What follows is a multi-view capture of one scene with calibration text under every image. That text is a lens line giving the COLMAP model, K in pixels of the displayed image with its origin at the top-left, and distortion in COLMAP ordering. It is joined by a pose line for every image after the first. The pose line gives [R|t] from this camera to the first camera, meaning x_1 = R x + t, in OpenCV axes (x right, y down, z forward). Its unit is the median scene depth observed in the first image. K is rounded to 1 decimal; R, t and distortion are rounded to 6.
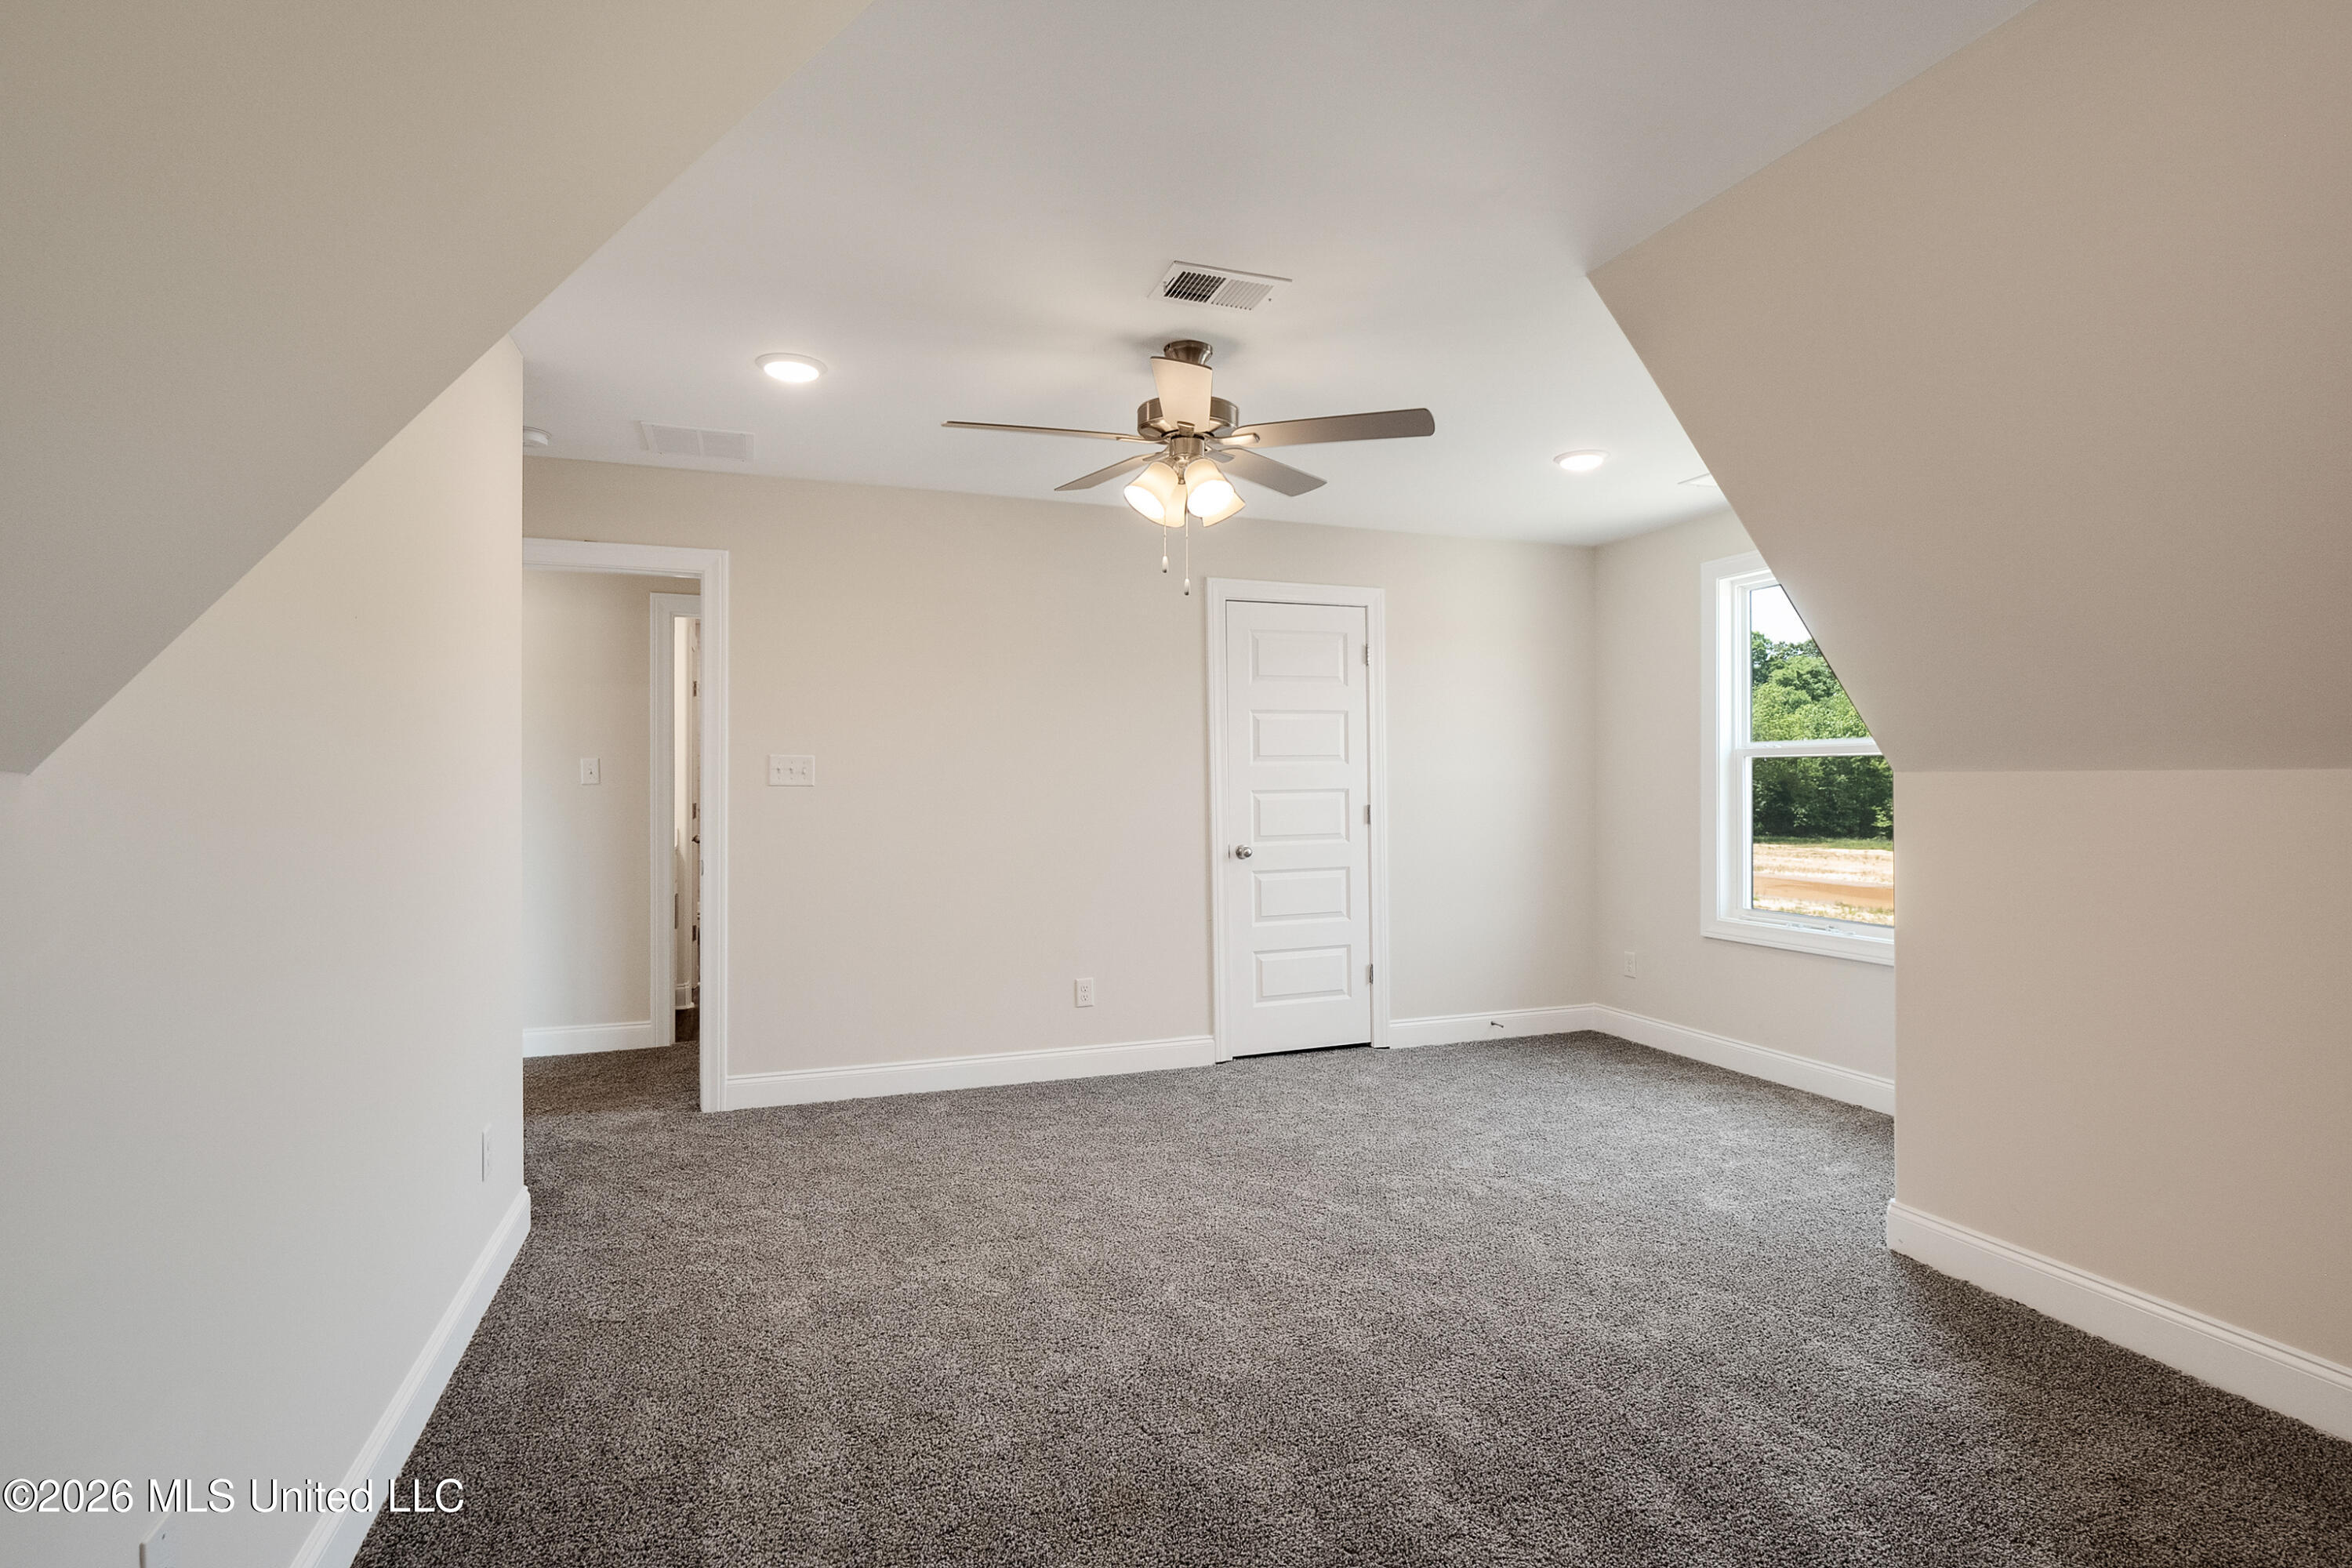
lens RADIAL K [[1103.6, 0, 1171.7], [0, 1103.6, 783.7], [0, 0, 1]] dist [-0.009481, -0.001957]
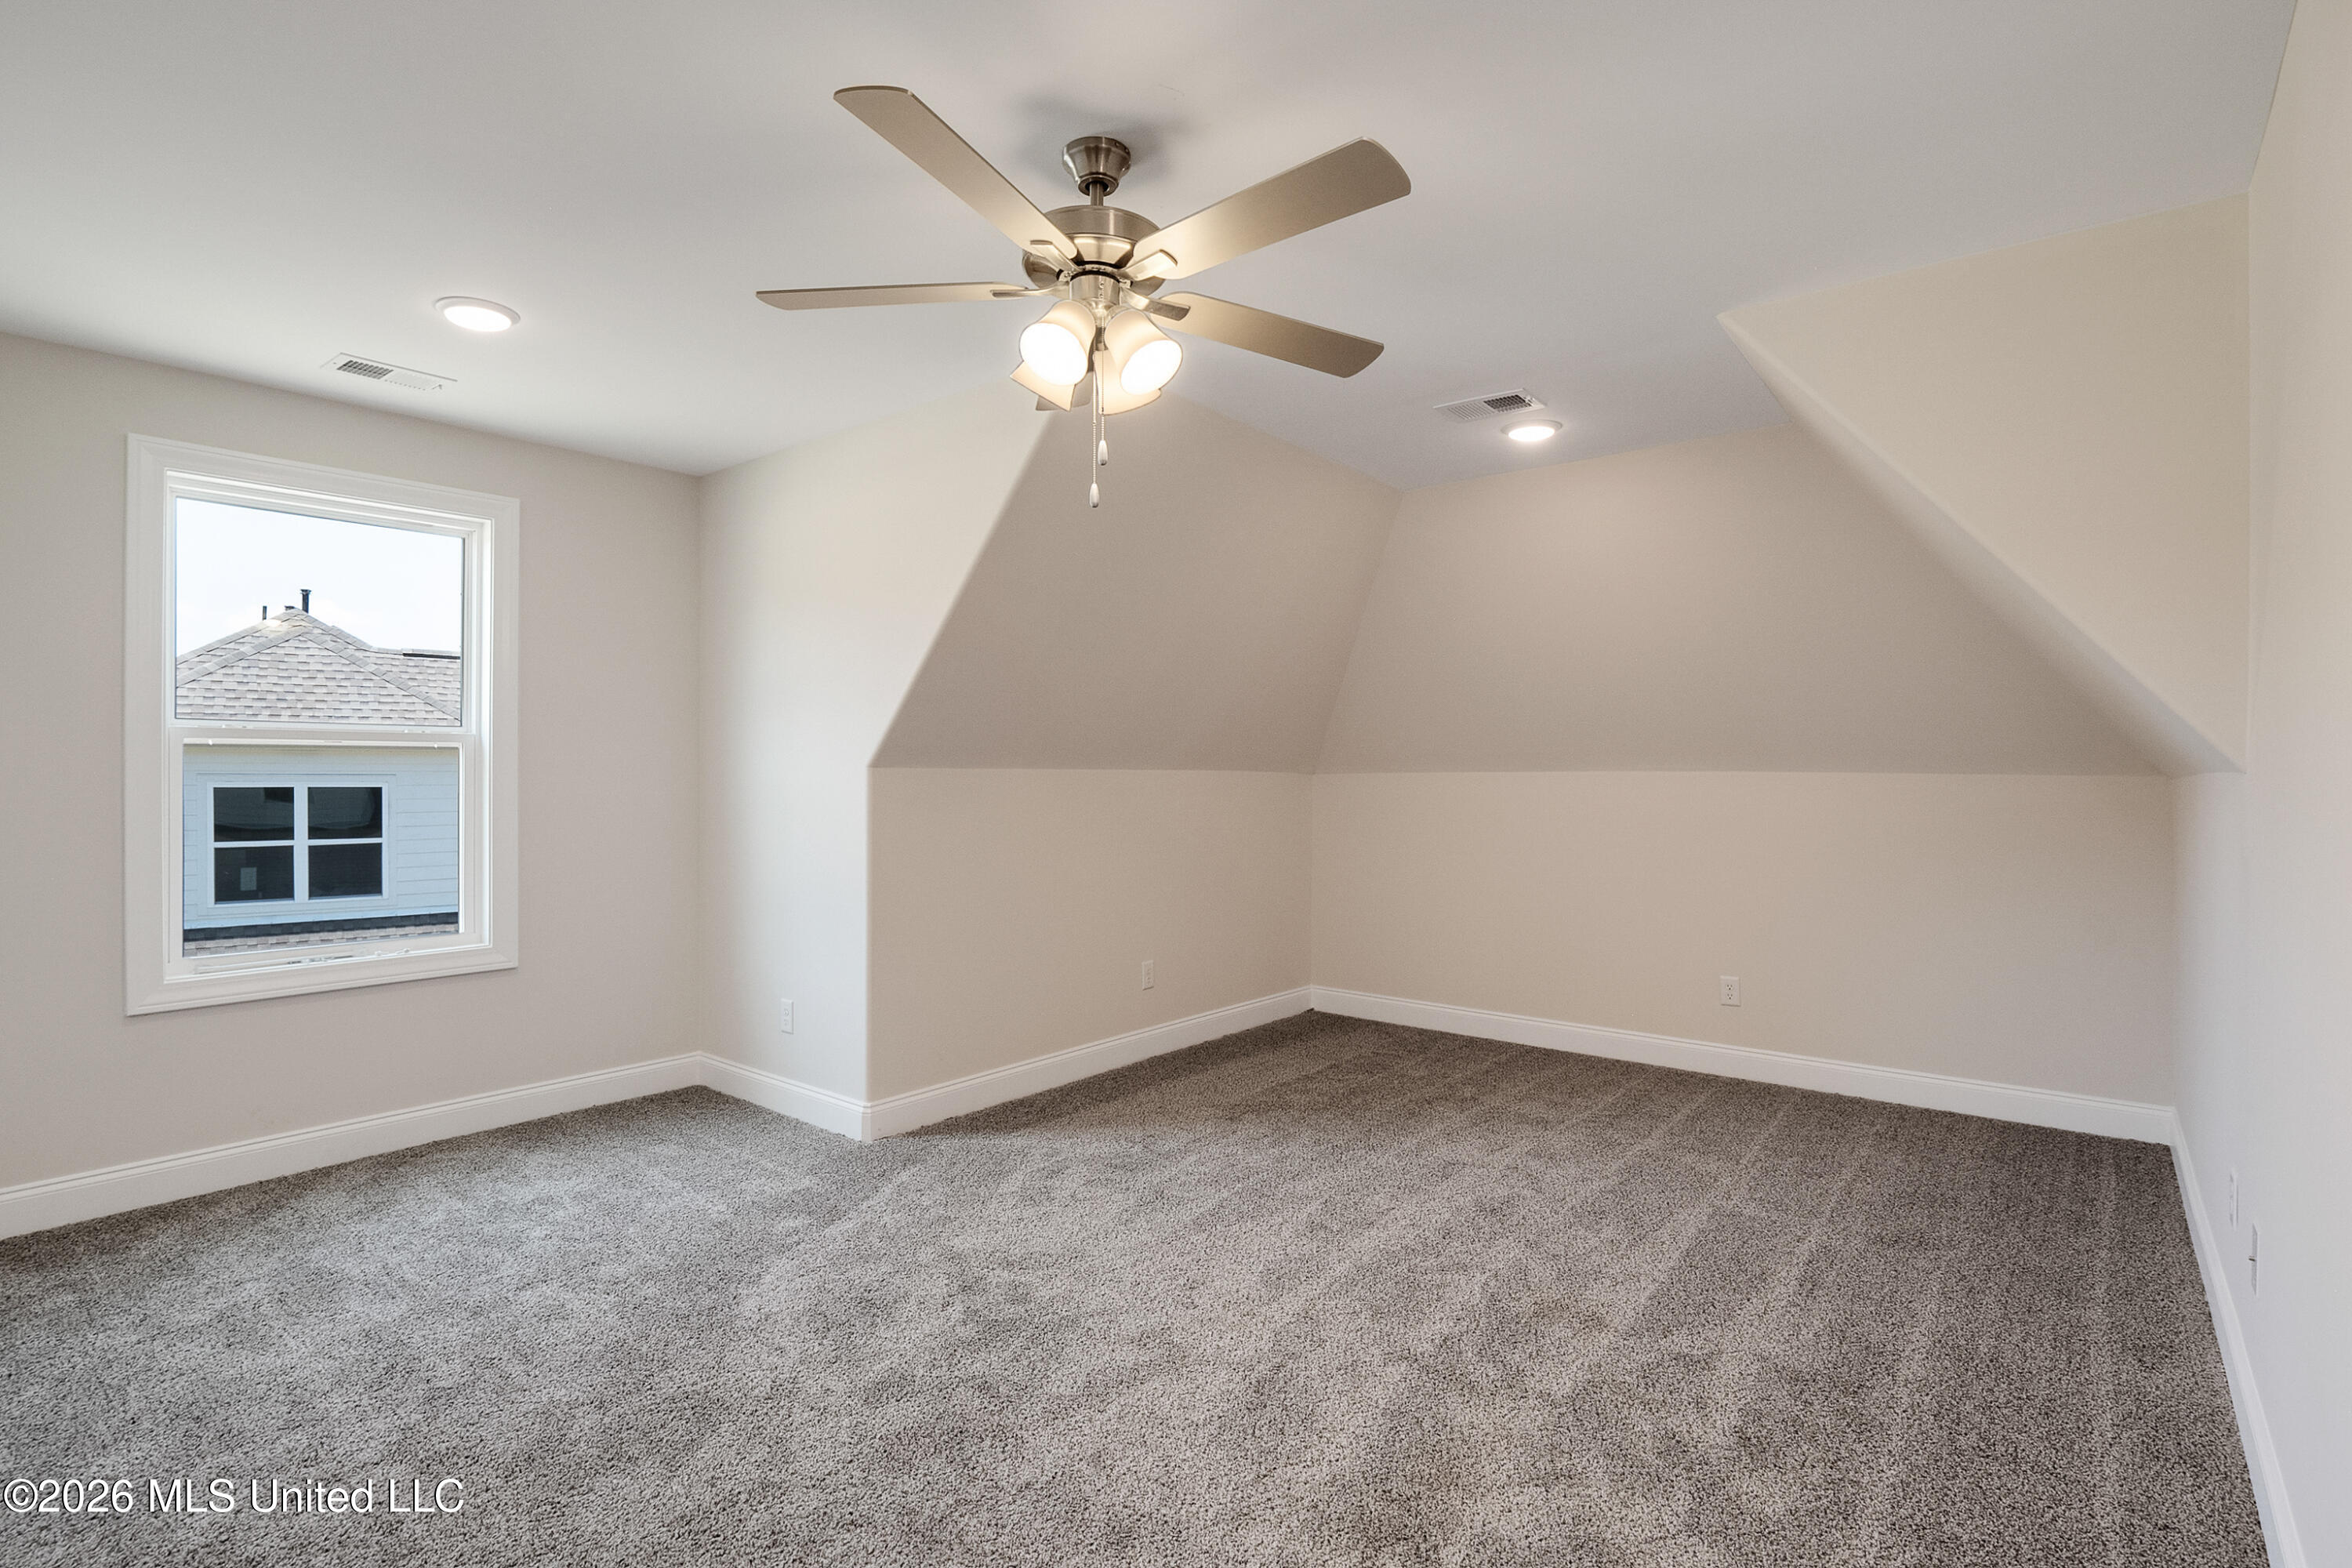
lens RADIAL K [[1103.6, 0, 1171.7], [0, 1103.6, 783.7], [0, 0, 1]] dist [-0.009481, -0.001957]
pose [[-0.503304, 0.000246, 0.864110, -0.459577], [0.001936, 0.999998, 0.000843, 0.005360], [-0.864107, 0.002097, -0.503303, 0.978565]]
